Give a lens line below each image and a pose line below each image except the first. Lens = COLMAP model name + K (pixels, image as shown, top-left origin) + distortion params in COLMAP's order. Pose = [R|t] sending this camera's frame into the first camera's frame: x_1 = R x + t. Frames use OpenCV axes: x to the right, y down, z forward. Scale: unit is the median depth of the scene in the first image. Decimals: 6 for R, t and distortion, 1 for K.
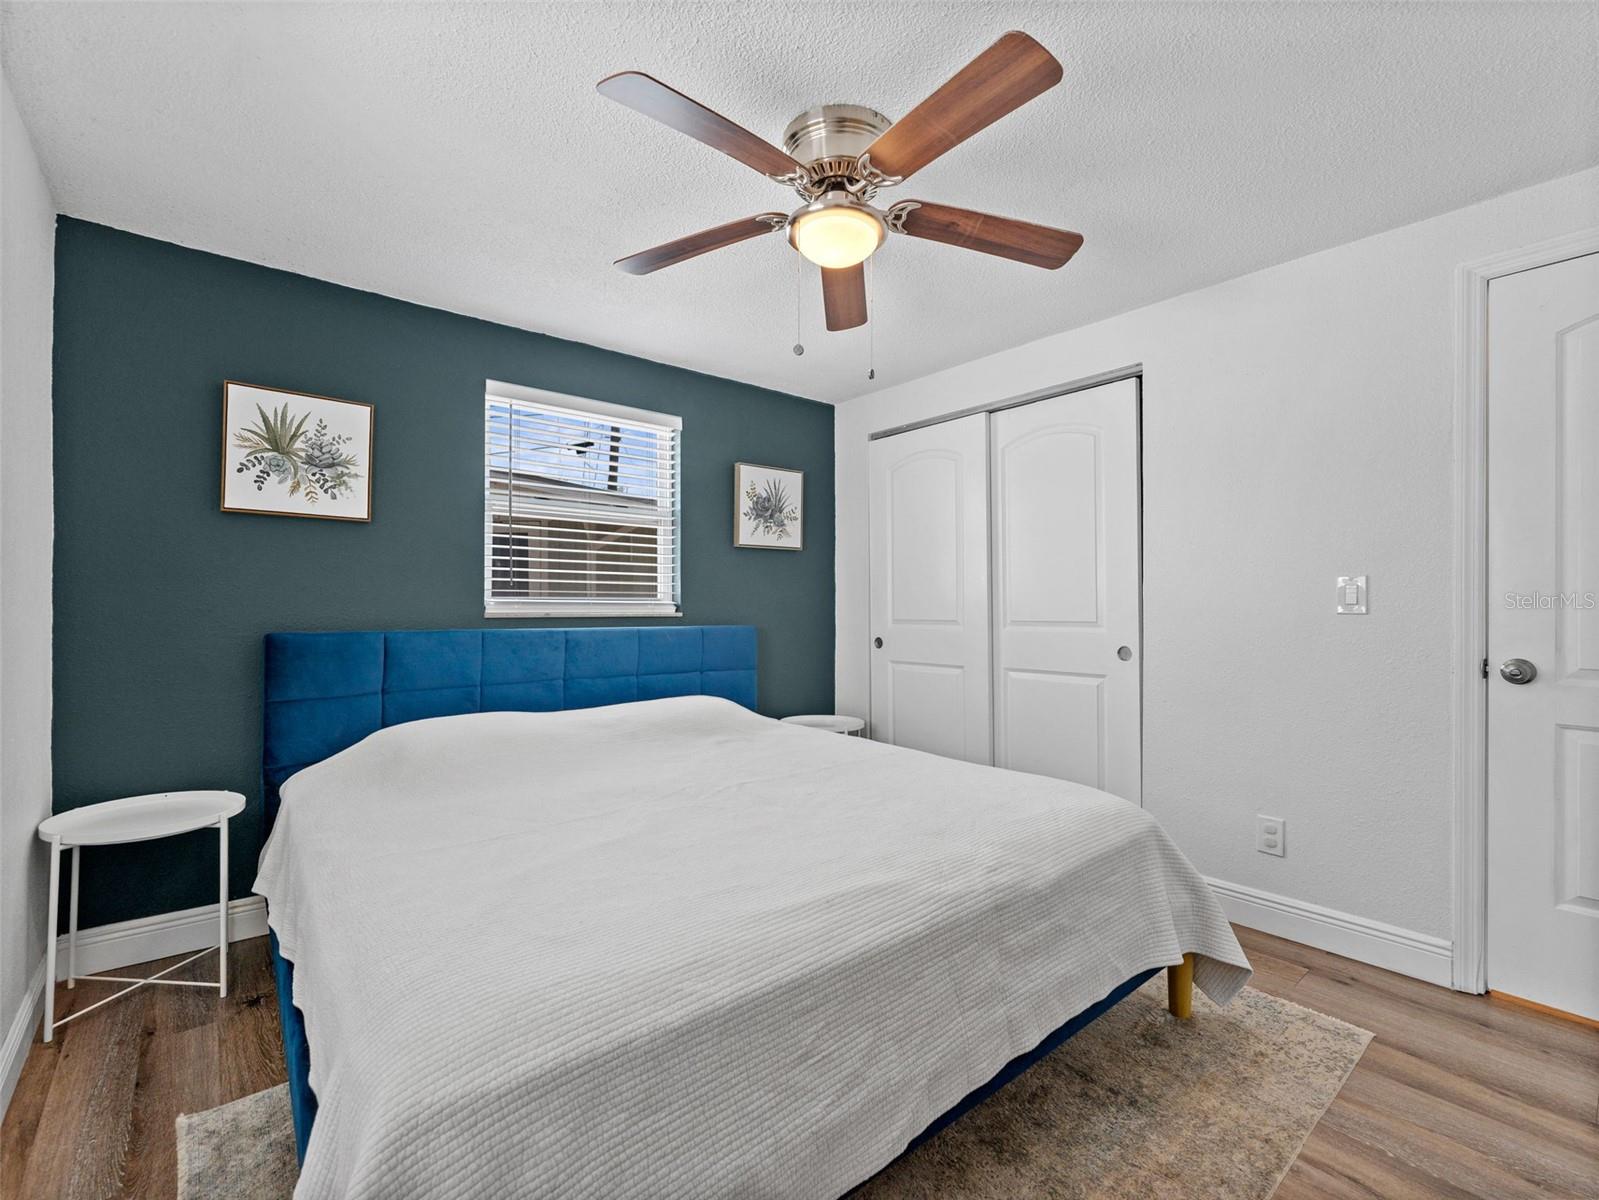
lens RADIAL K [[710.0, 0, 799.5], [0, 710.0, 600.0], [0, 0, 1]] dist [0.000308, -0.000507]
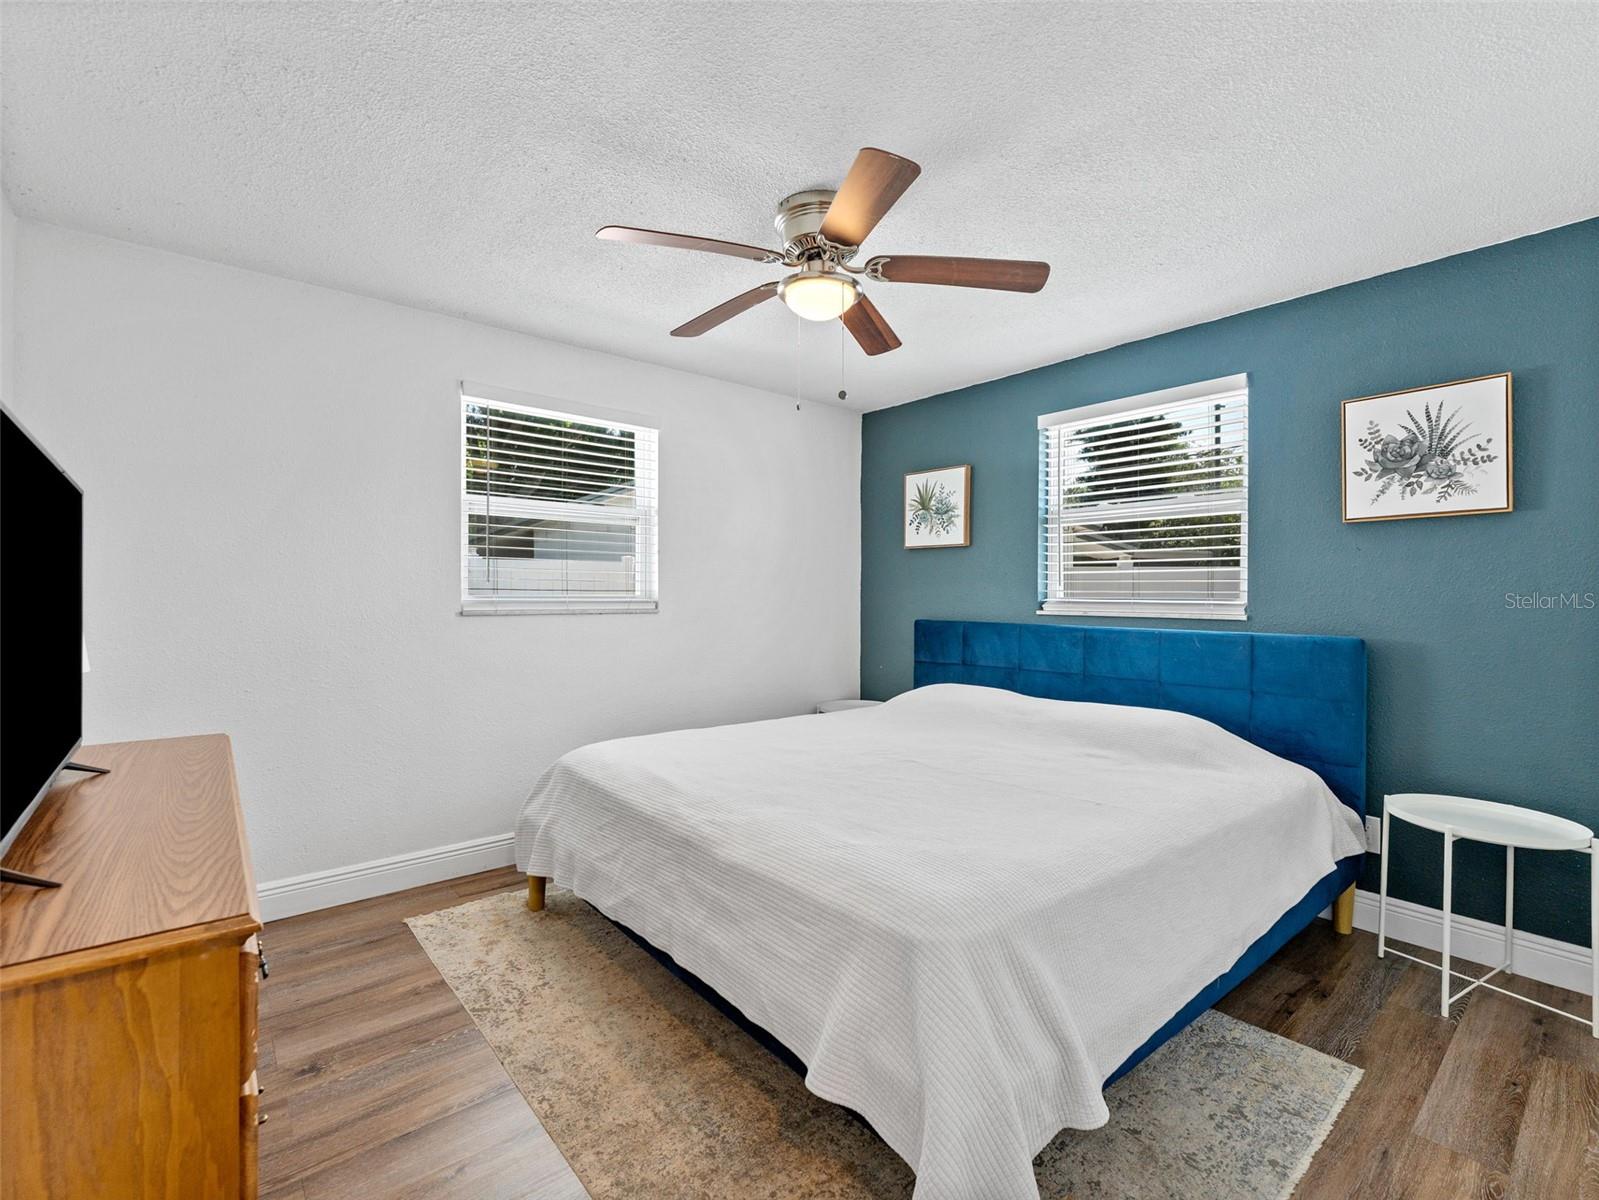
lens RADIAL K [[729.0, 0, 799.5], [0, 729.0, 600.0], [0, 0, 1]] dist [-0.037119, -0.000110]
pose [[-0.006178, -0.006842, -0.999958, 0.875430], [-0.004787, 0.999965, -0.006813, 0.010735], [0.999969, 0.004745, -0.006211, 0.679961]]
